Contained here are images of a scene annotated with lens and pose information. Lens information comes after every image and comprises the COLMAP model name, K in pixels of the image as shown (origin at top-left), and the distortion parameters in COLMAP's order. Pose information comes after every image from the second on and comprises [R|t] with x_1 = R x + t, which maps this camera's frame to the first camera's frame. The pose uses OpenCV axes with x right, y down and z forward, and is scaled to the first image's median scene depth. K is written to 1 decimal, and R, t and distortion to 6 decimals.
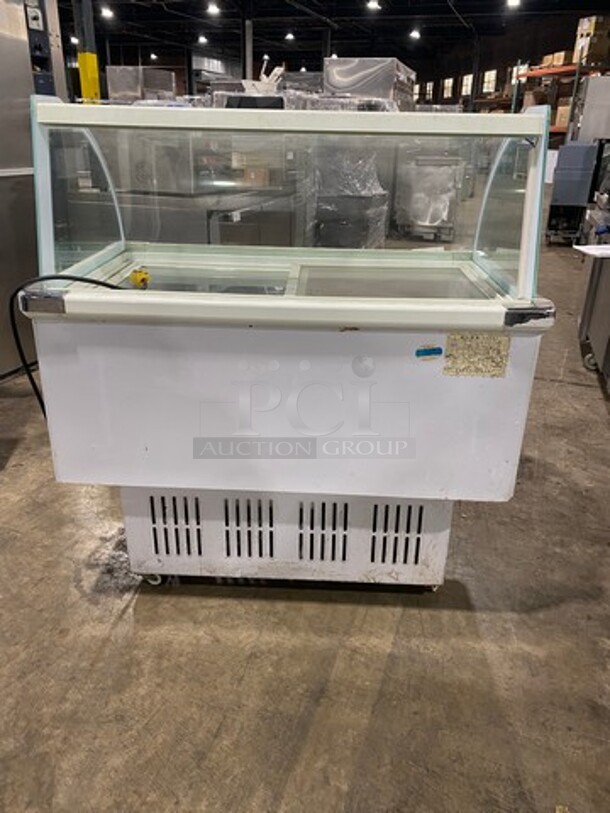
lens RADIAL K [[608.3, 0, 300.8], [0, 608.3, 406.8], [0, 0, 1]] dist [0.015039, -0.008822]
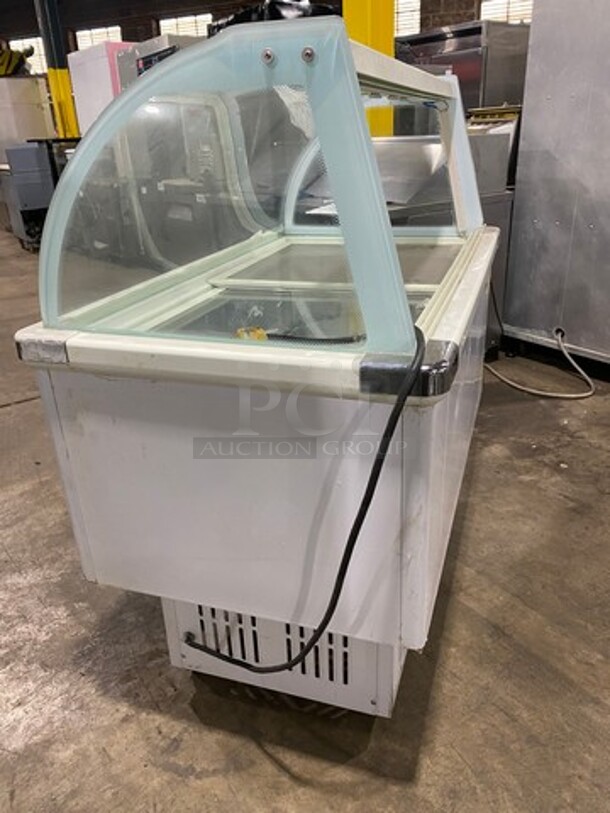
lens RADIAL K [[608.3, 0, 302.8], [0, 608.3, 400.6], [0, 0, 1]] dist [0.015039, -0.008822]
pose [[0.581383, -0.372762, 0.723217, -0.848911], [0.385720, 0.908916, 0.158402, -0.213803], [-0.716390, 0.186867, 0.672210, 0.479338]]
